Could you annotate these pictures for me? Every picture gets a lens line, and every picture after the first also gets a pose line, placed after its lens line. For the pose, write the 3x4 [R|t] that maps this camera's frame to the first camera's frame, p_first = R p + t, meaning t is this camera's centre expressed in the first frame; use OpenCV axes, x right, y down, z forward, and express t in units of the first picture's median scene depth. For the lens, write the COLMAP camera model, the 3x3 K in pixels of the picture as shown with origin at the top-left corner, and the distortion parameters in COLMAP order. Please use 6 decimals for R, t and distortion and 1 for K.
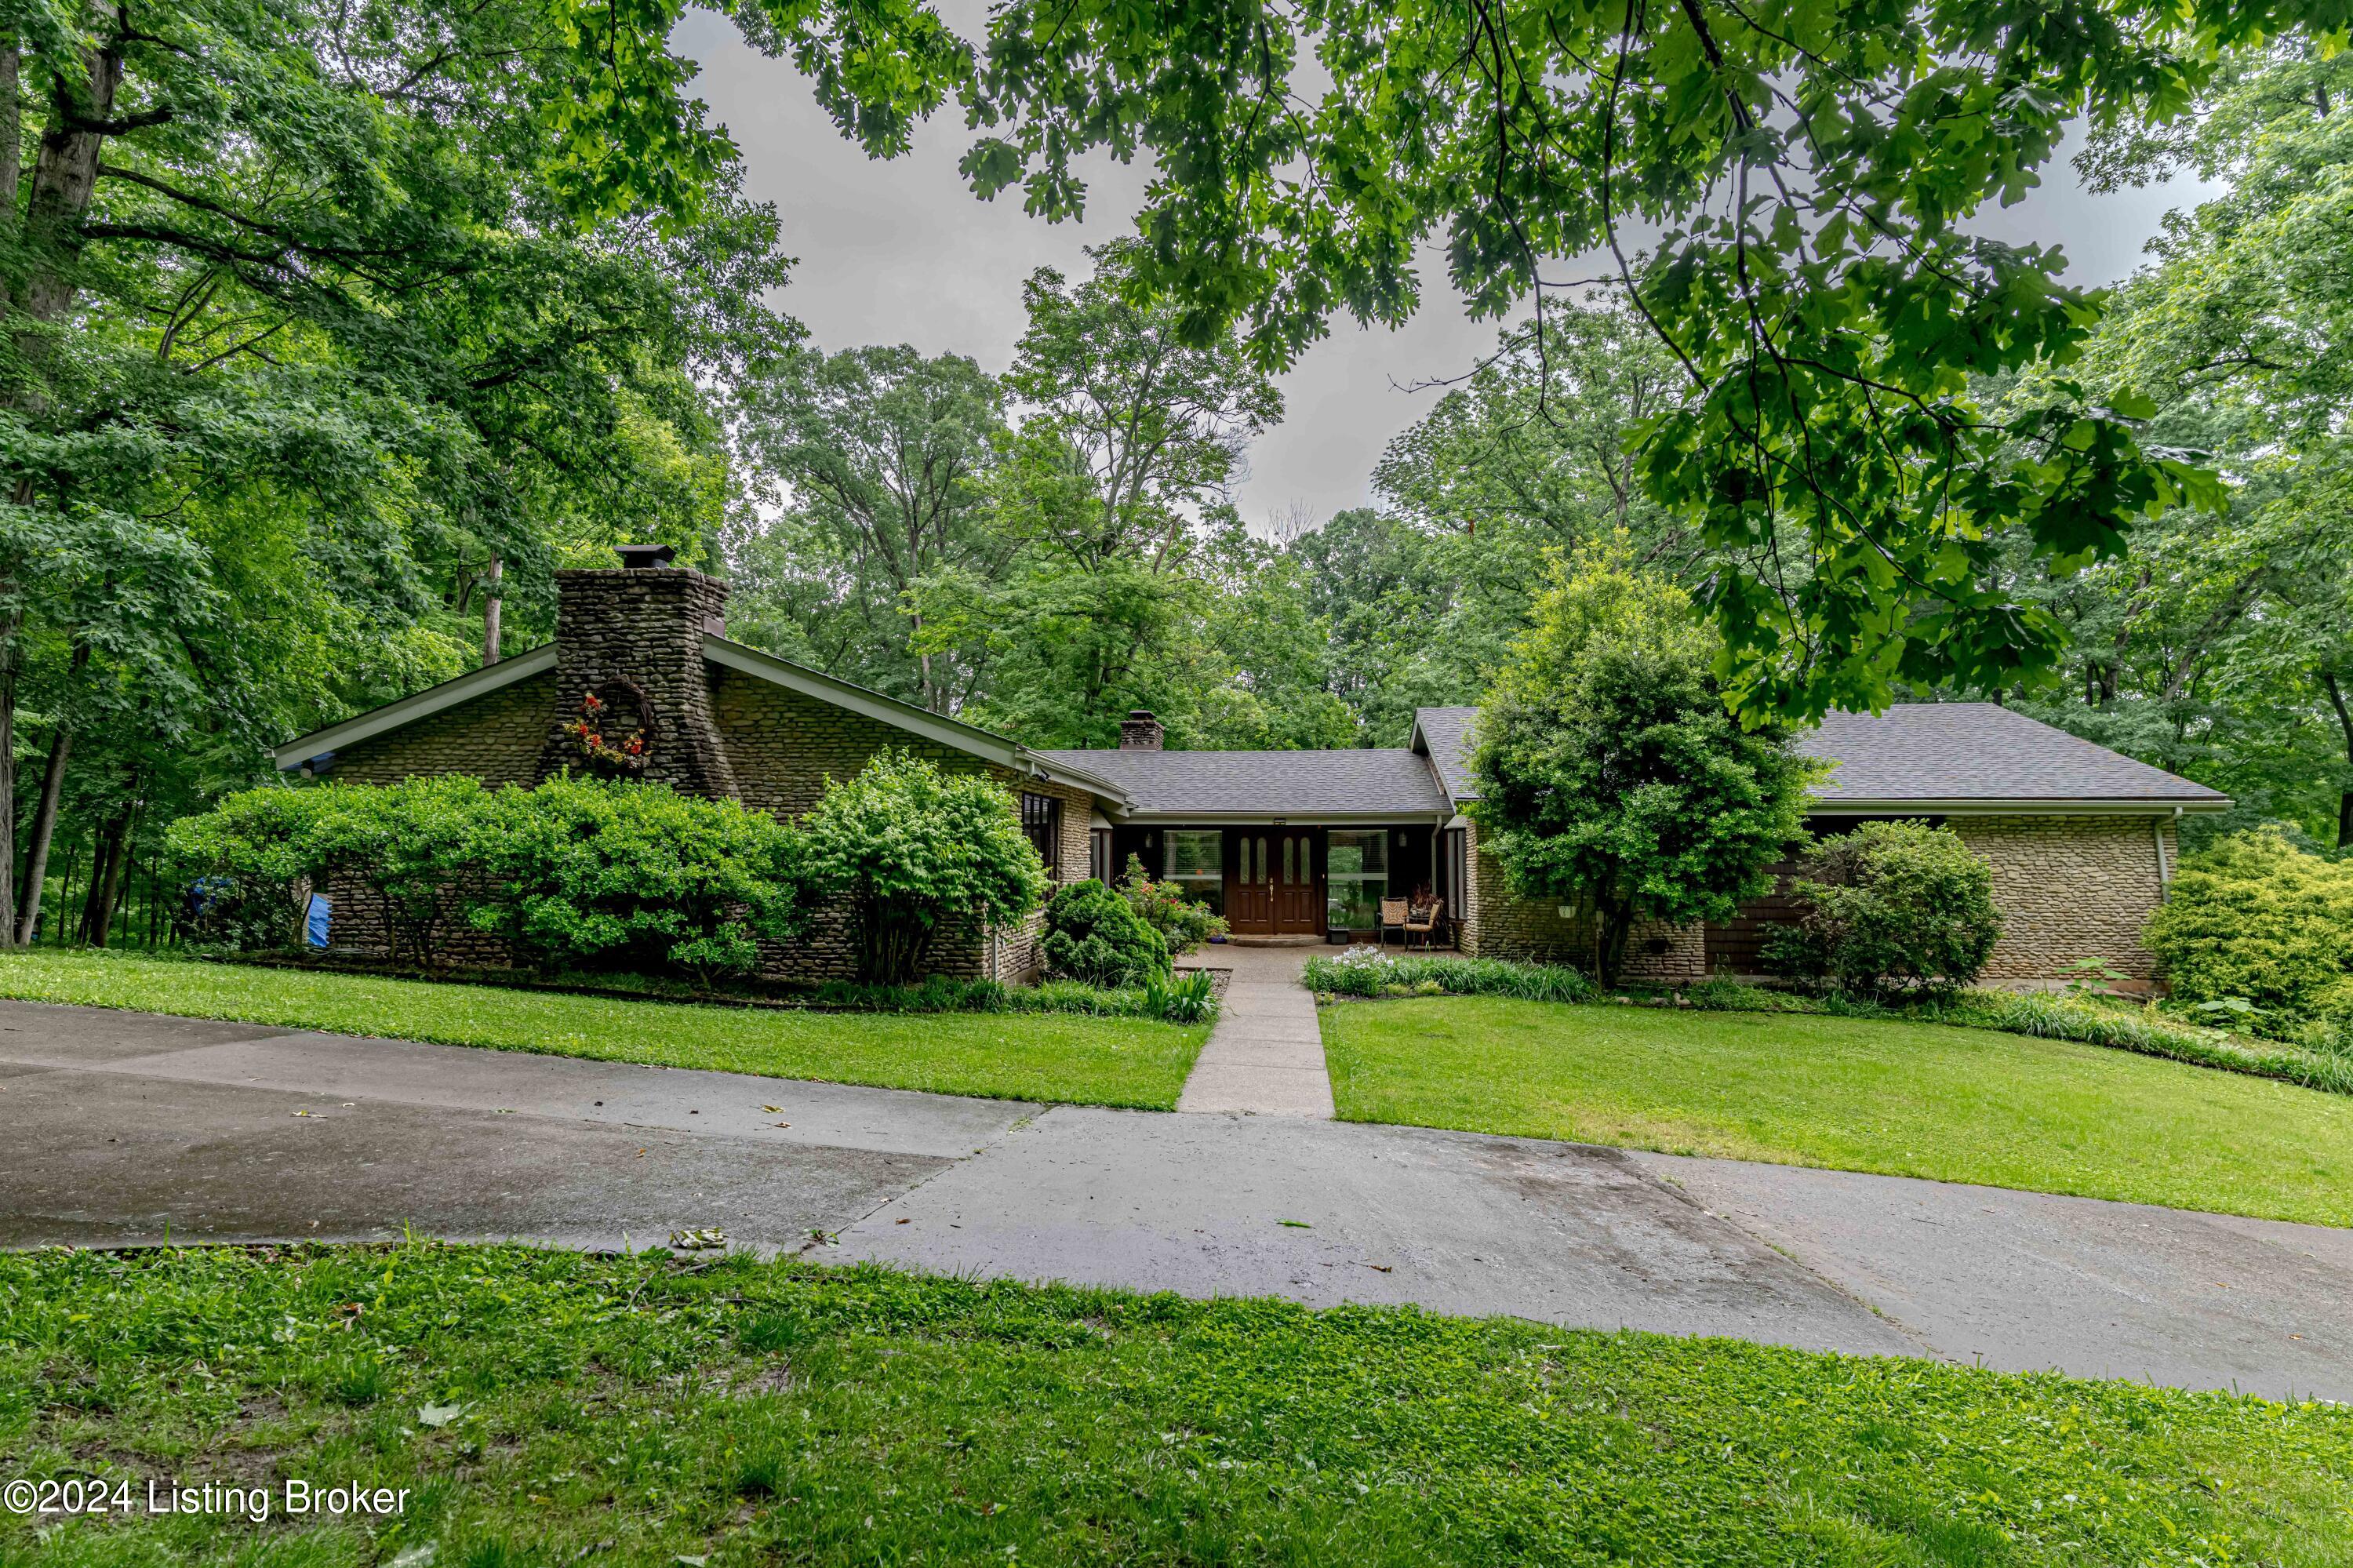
lens RADIAL K [[1324.7, 0, 1173.4], [0, 1324.7, 785.9], [0, 0, 1]] dist [-0.002287, -0.000524]
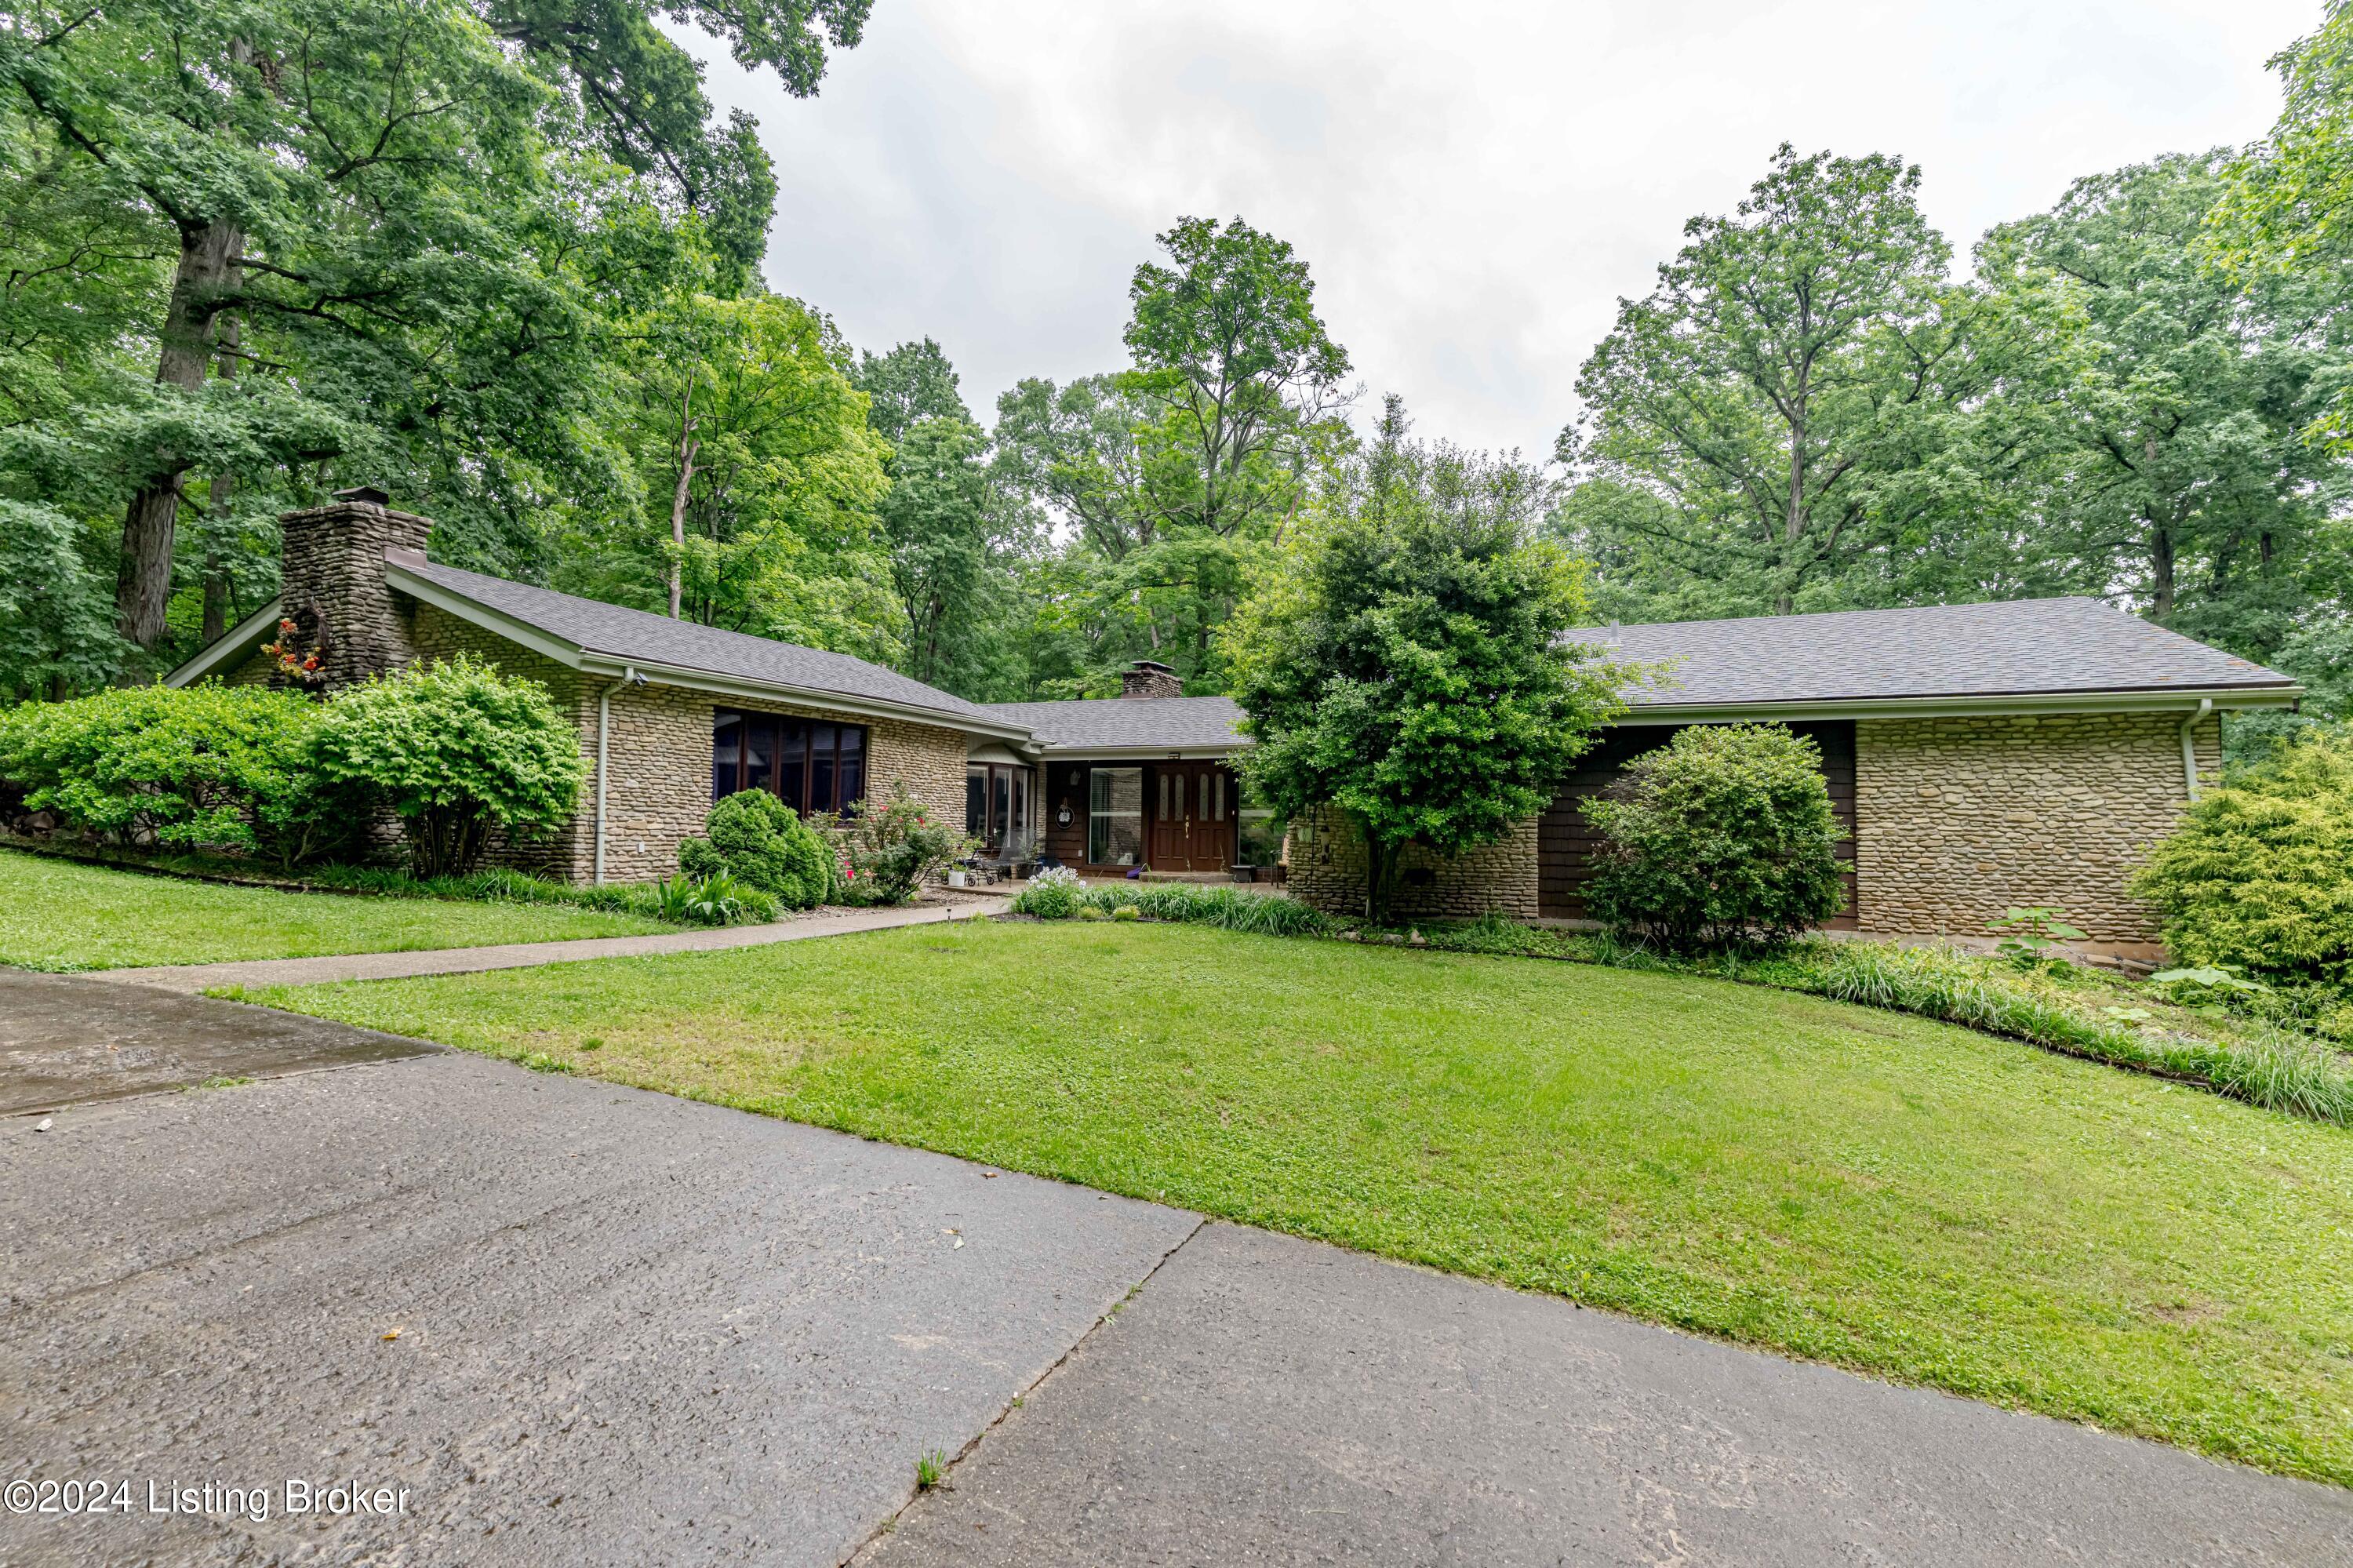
lens RADIAL K [[1139.2, 0, 1171.6], [0, 1139.2, 787.0], [0, 0, 1]] dist [0.002754, 0.000661]
pose [[0.941156, -0.004680, -0.337939, 0.486235], [0.007490, 0.999947, 0.007013, 0.059304], [0.337888, -0.009131, 0.941142, 0.263345]]
